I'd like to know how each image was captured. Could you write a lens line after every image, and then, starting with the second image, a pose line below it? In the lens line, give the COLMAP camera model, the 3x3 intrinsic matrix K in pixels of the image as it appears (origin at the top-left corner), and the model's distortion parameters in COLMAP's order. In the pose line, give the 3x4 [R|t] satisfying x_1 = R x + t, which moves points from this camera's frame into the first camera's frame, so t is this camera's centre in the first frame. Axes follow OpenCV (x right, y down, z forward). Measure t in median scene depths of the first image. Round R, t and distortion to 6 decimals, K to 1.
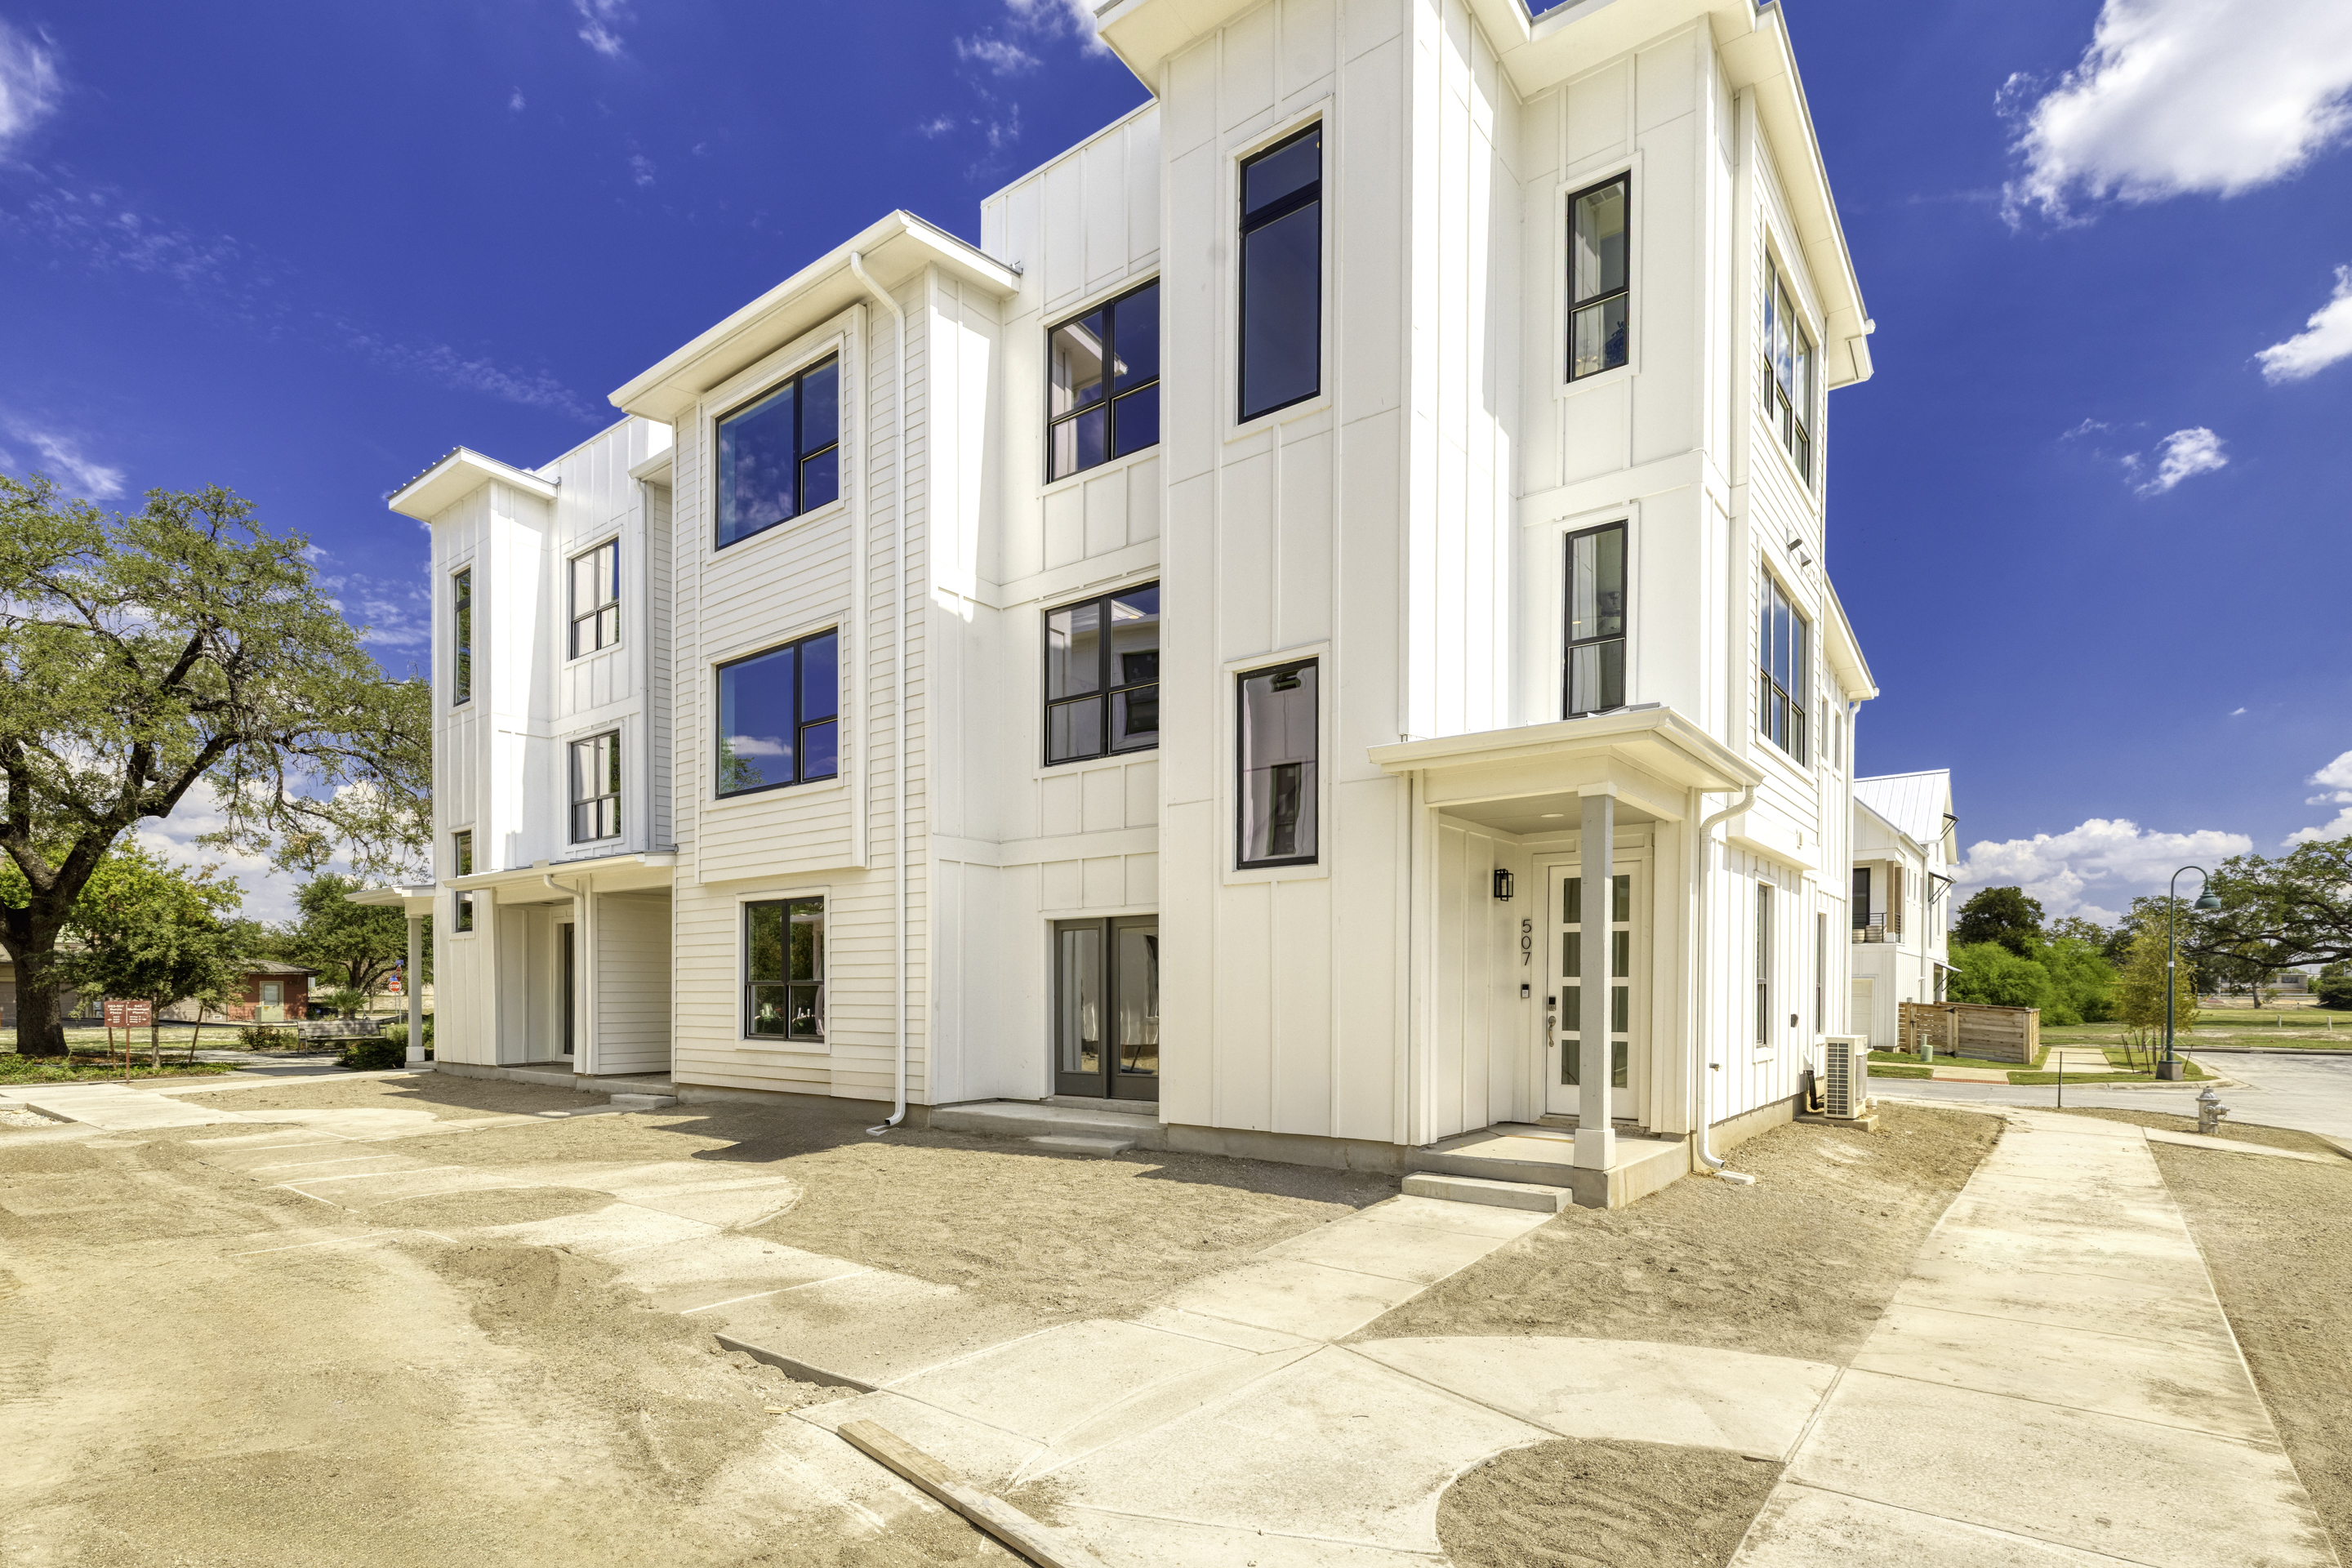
lens RADIAL K [[858.6, 0, 1203.0], [0, 858.6, 679.3], [0, 0, 1]] dist [0.000090, -0.000033]
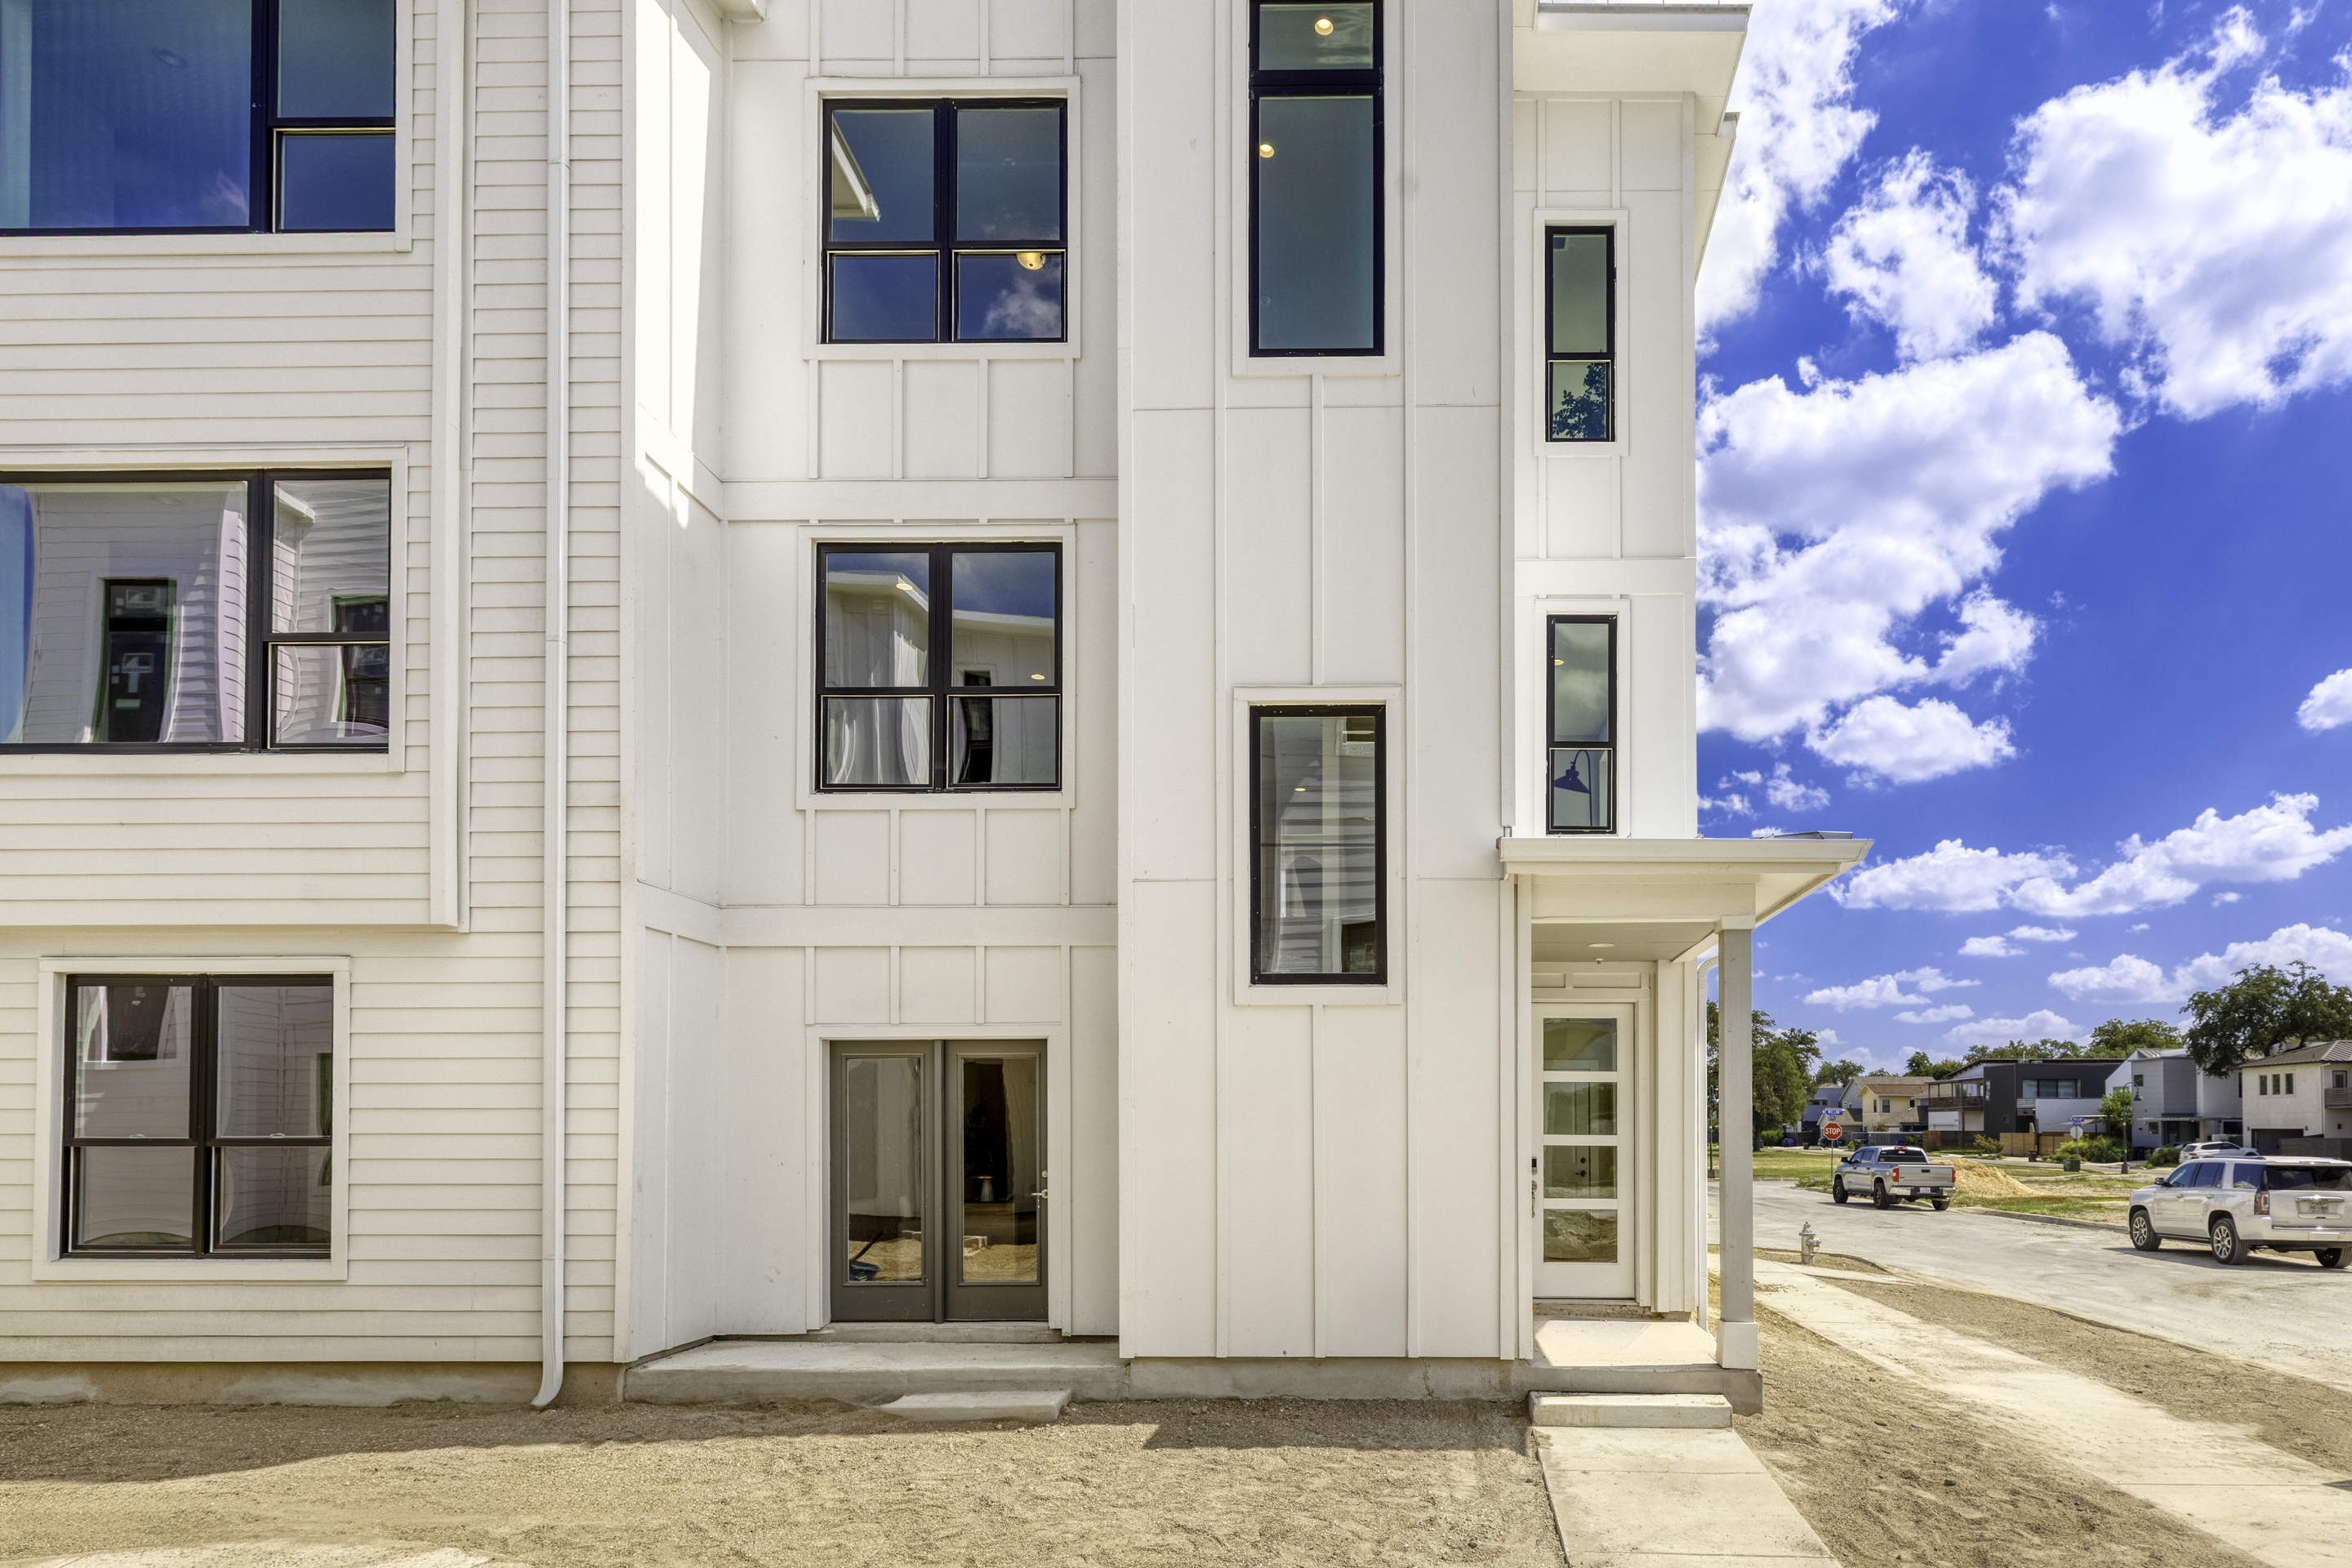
lens RADIAL K [[1062.9, 0, 1176.0], [0, 1062.9, 784.0], [0, 0, 1]] dist [0.003543, 0.000051]
pose [[0.863971, 0.154132, 0.479371, -0.388138], [-0.171472, 0.985159, -0.007714, 0.068067], [-0.473446, -0.075534, 0.877578, 0.245157]]
